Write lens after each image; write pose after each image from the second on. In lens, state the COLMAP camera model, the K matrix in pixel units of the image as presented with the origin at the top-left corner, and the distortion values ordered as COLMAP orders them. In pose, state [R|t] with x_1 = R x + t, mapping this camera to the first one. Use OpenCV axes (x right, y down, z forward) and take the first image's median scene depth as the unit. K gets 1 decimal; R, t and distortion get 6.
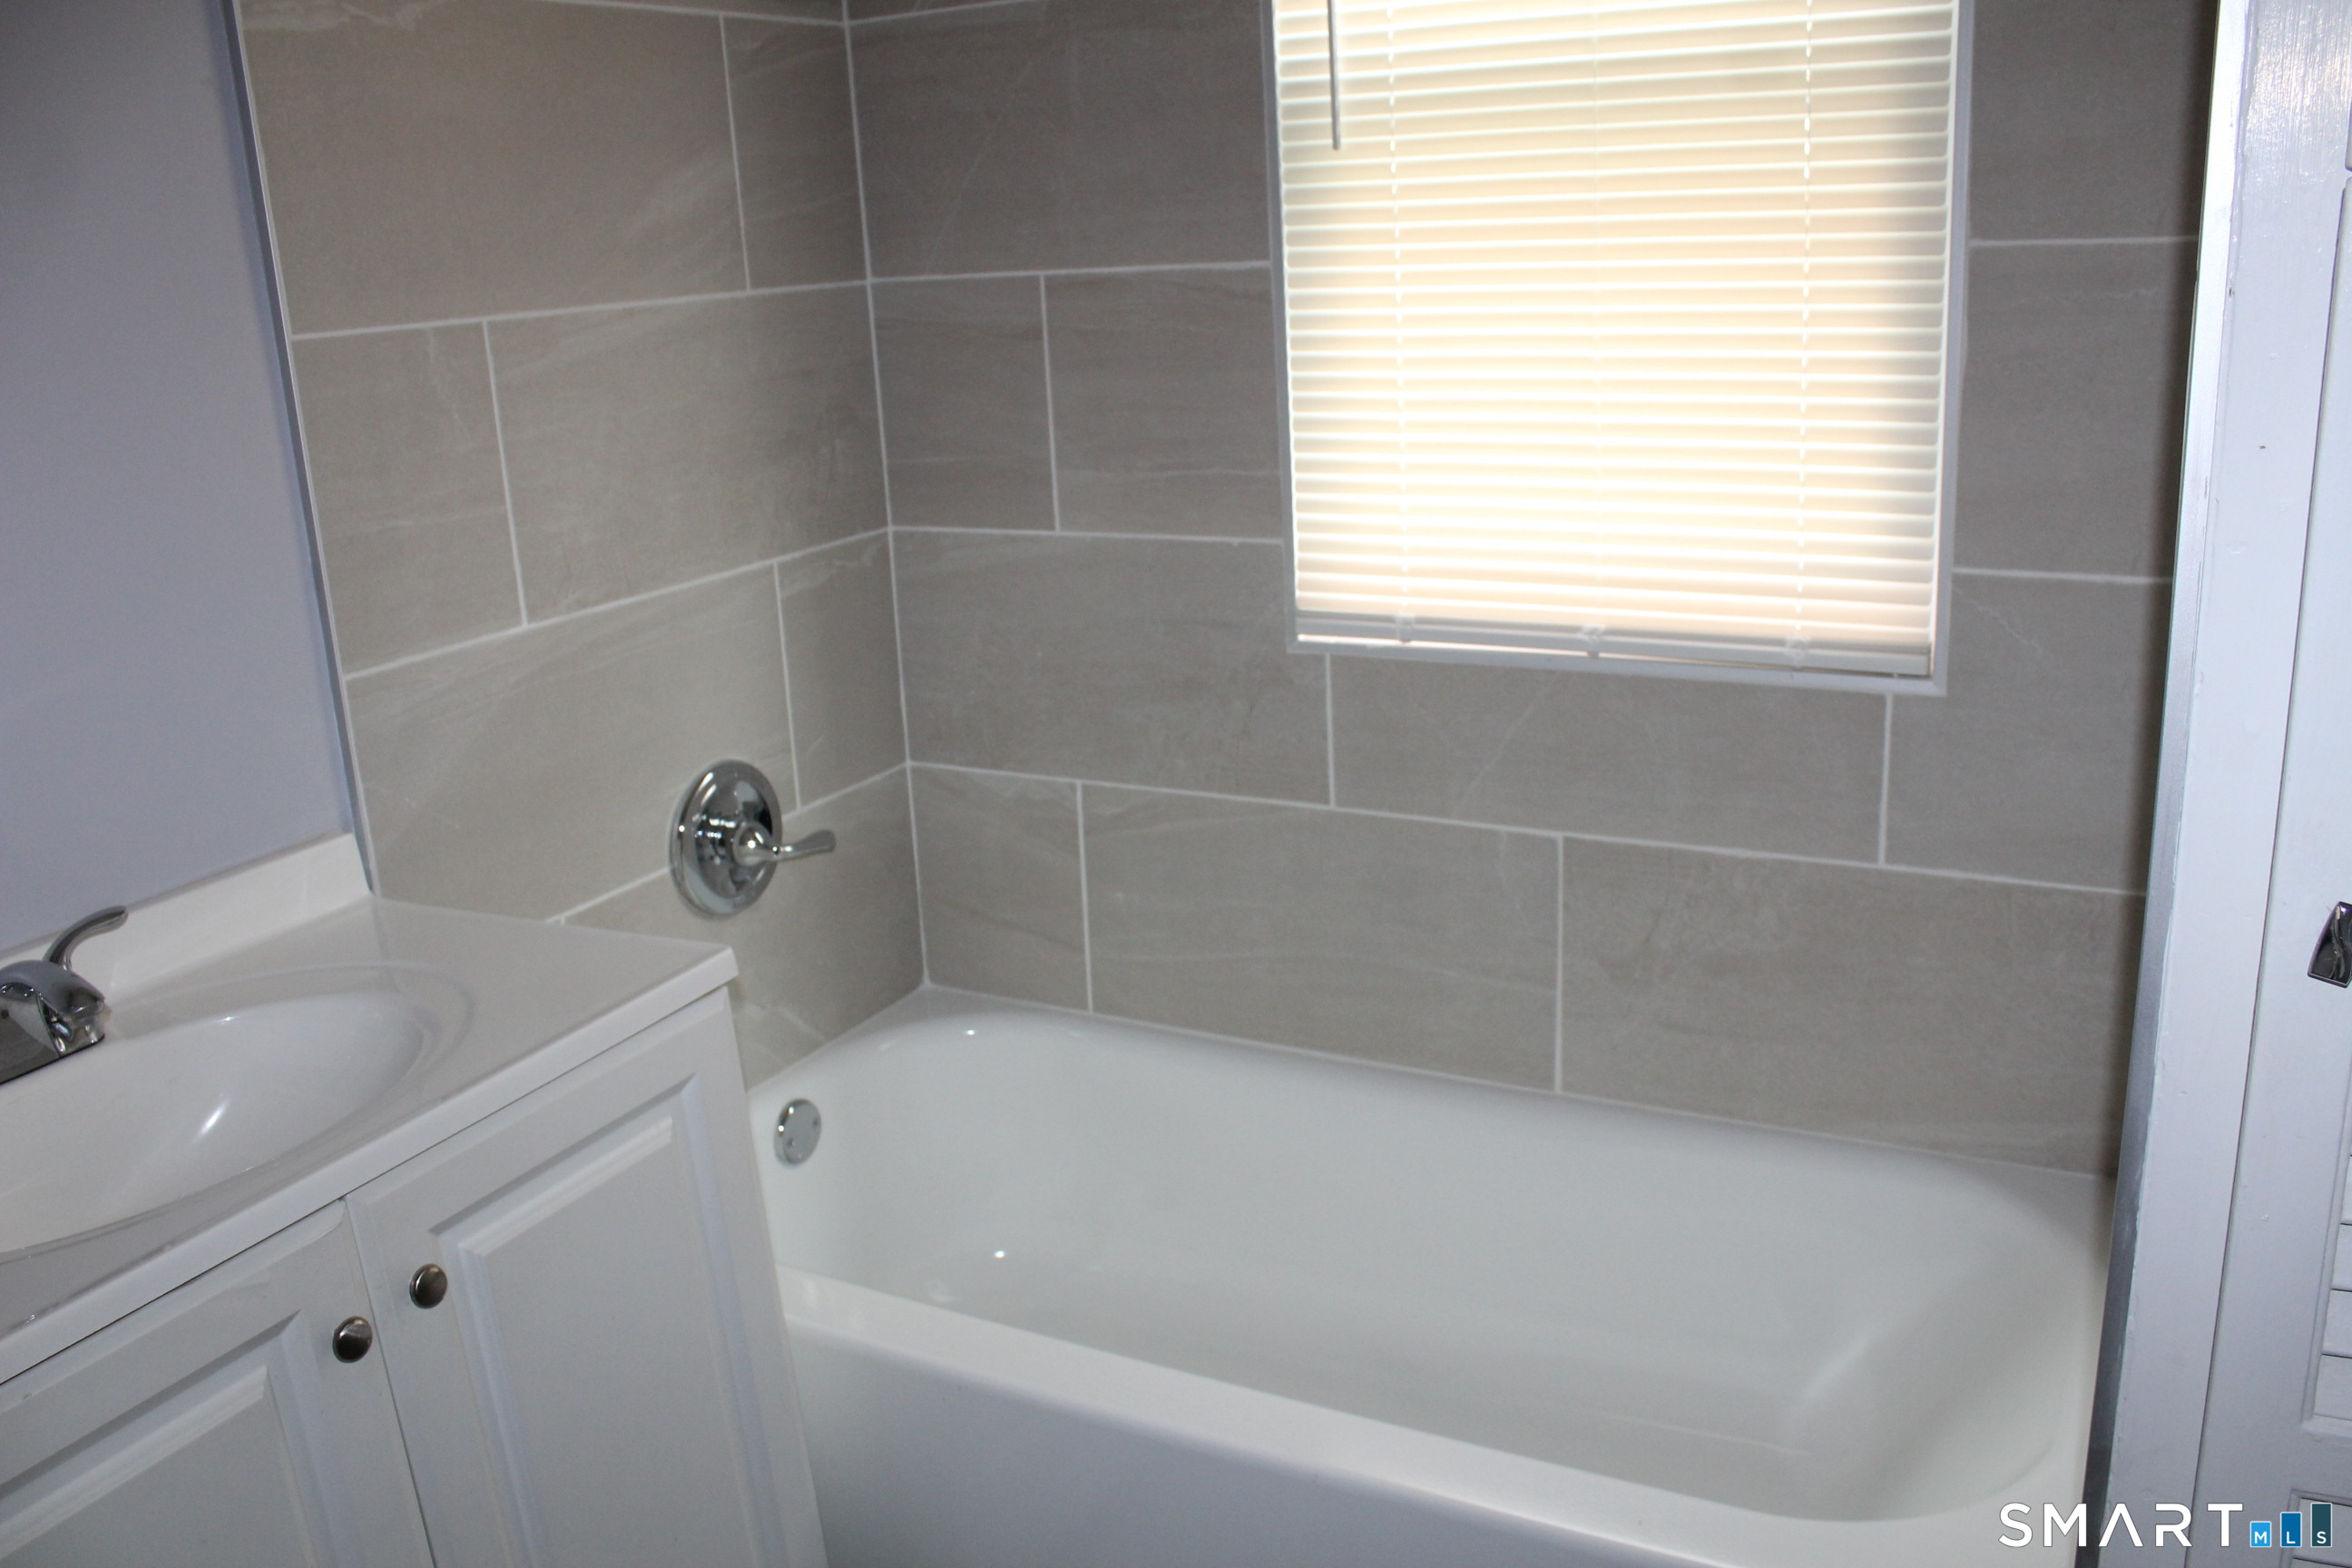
lens RADIAL K [[1968.4, 0, 1151.0], [0, 1968.4, 772.0], [0, 0, 1]] dist [-0.162577, 0.146746]
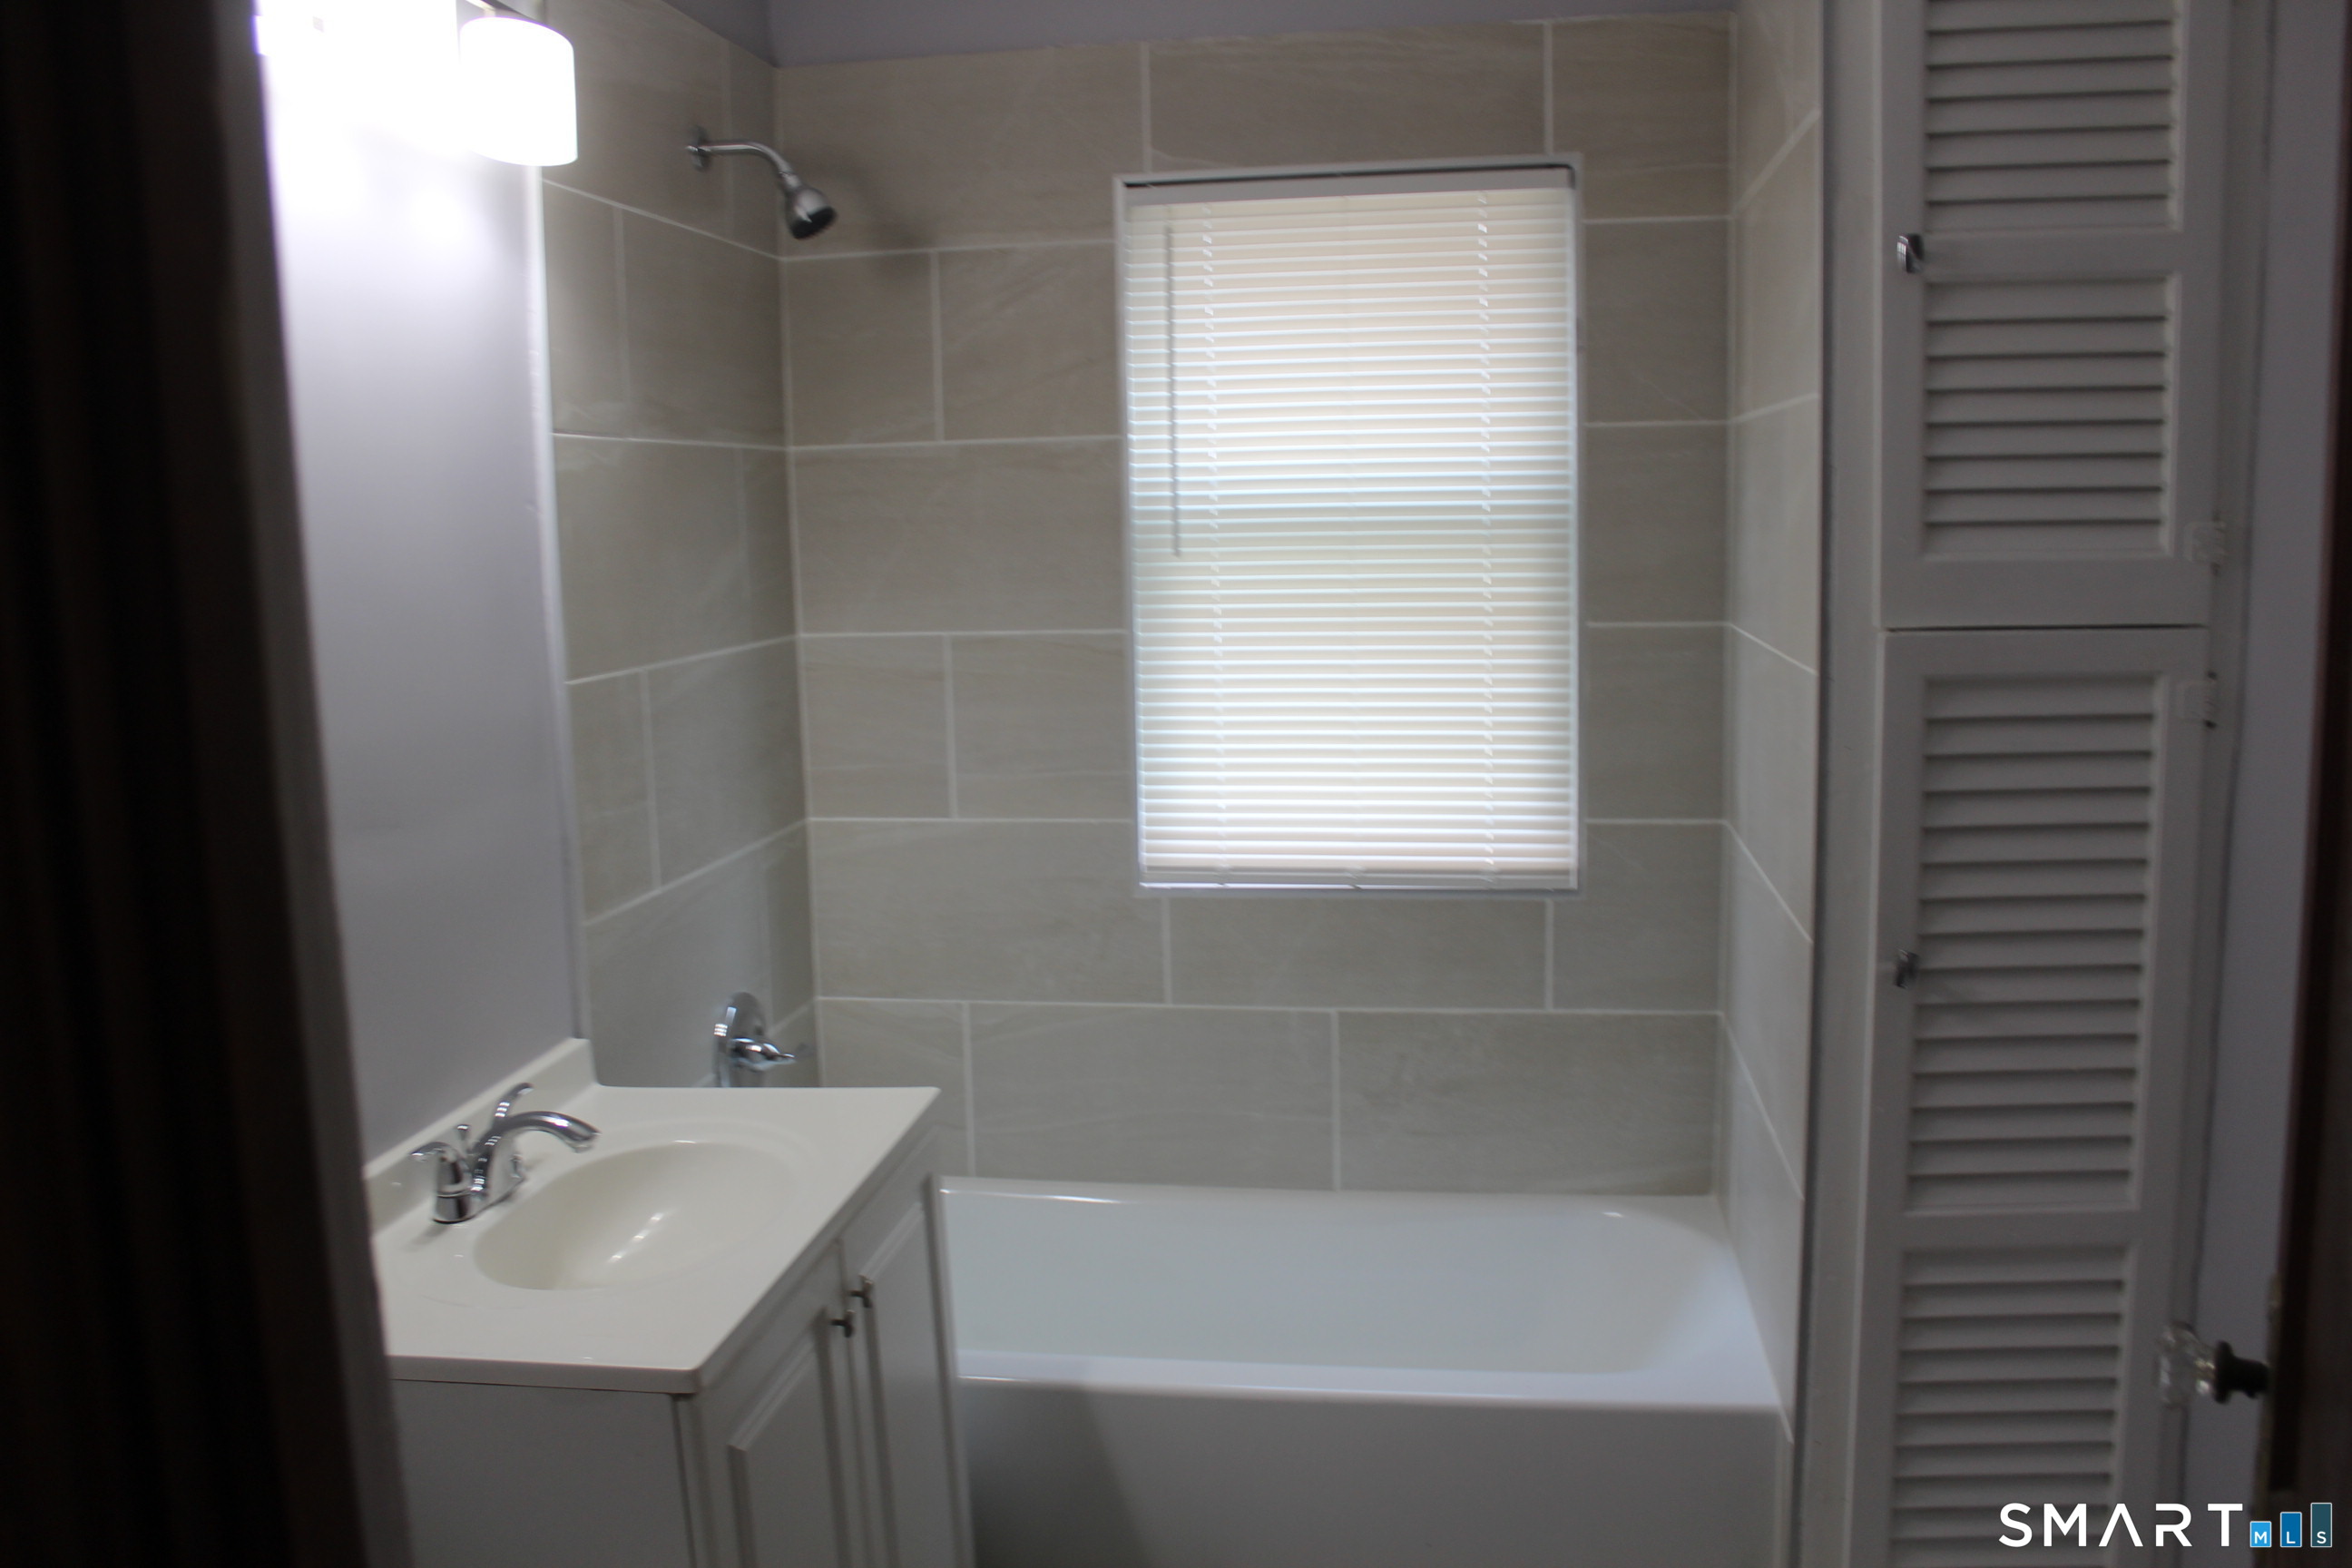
lens RADIAL K [[1968.4, 0, 1166.8], [0, 1968.4, 787.1], [0, 0, 1]] dist [-0.162577, 0.146746]
pose [[0.941152, -0.018308, 0.337487, -0.411114], [0.066952, 0.988843, -0.133069, 0.054634], [-0.331285, 0.147834, 0.931877, -0.372673]]
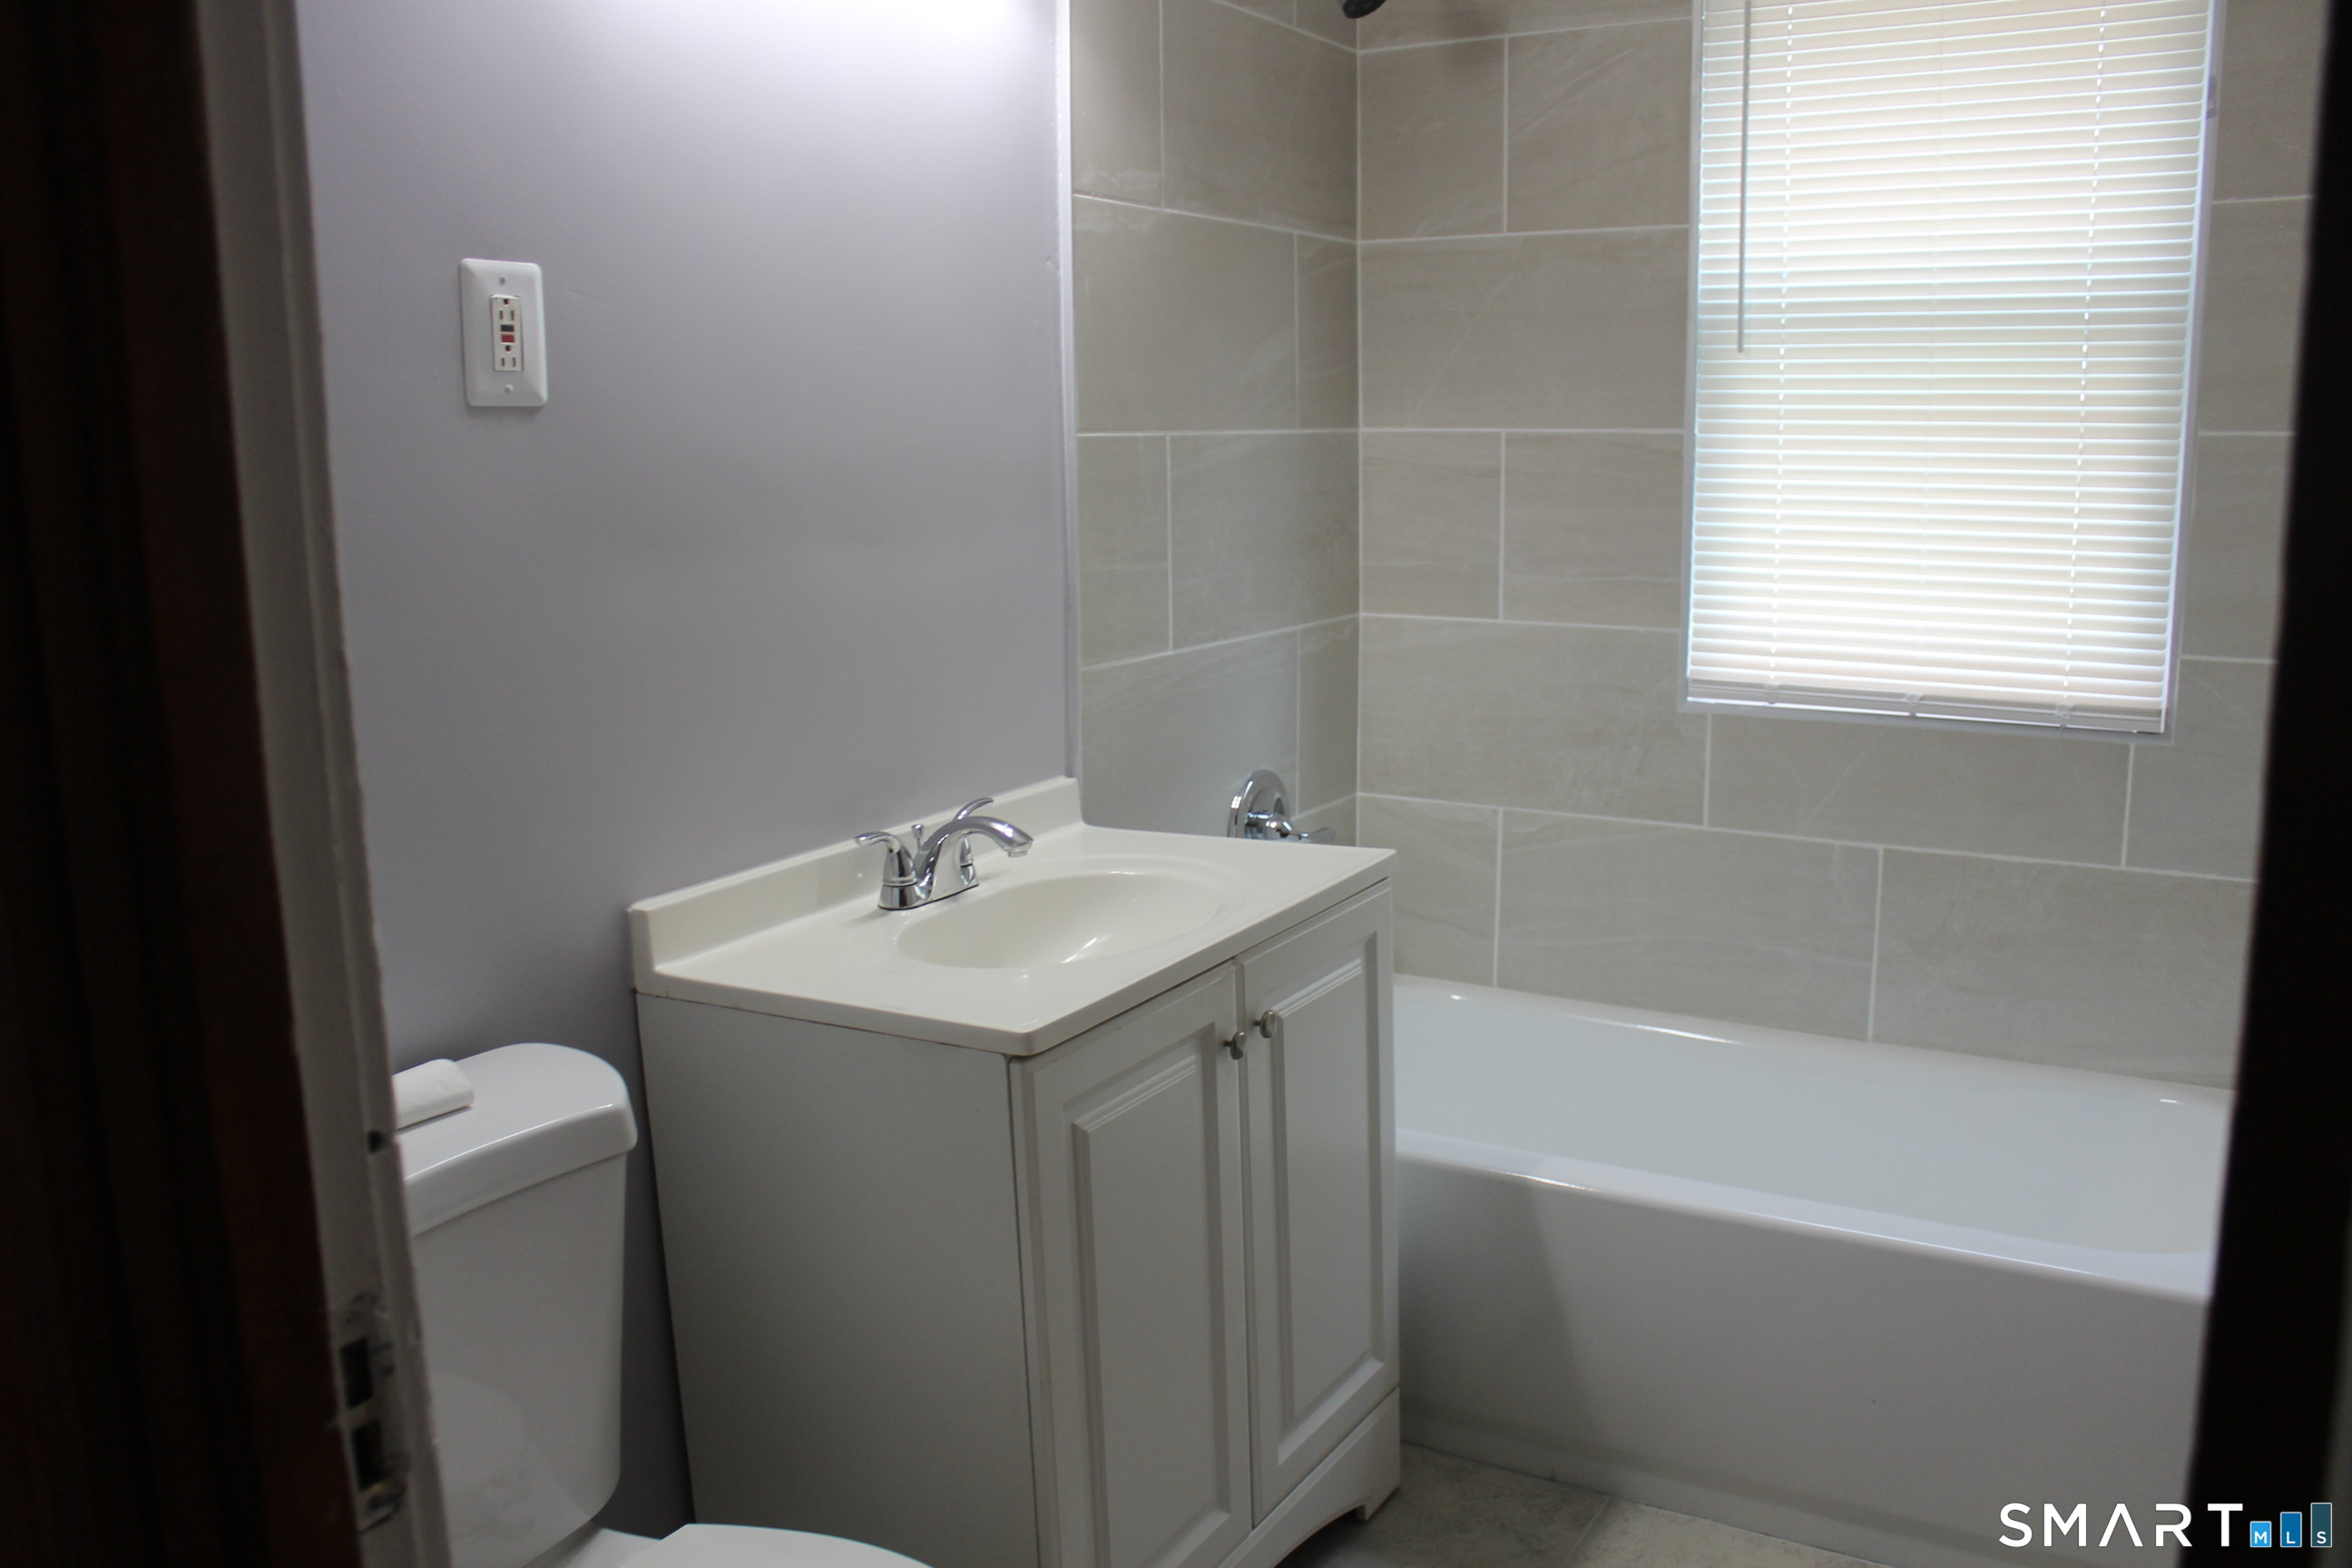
lens RADIAL K [[1968.4, 0, 1154.5], [0, 1968.4, 780.4], [0, 0, 1]] dist [-0.162577, 0.146746]
pose [[0.998238, 0.048345, -0.034415, -0.259011], [-0.051293, 0.994558, -0.090679, 0.135797], [0.029844, 0.092285, 0.995285, -0.377244]]
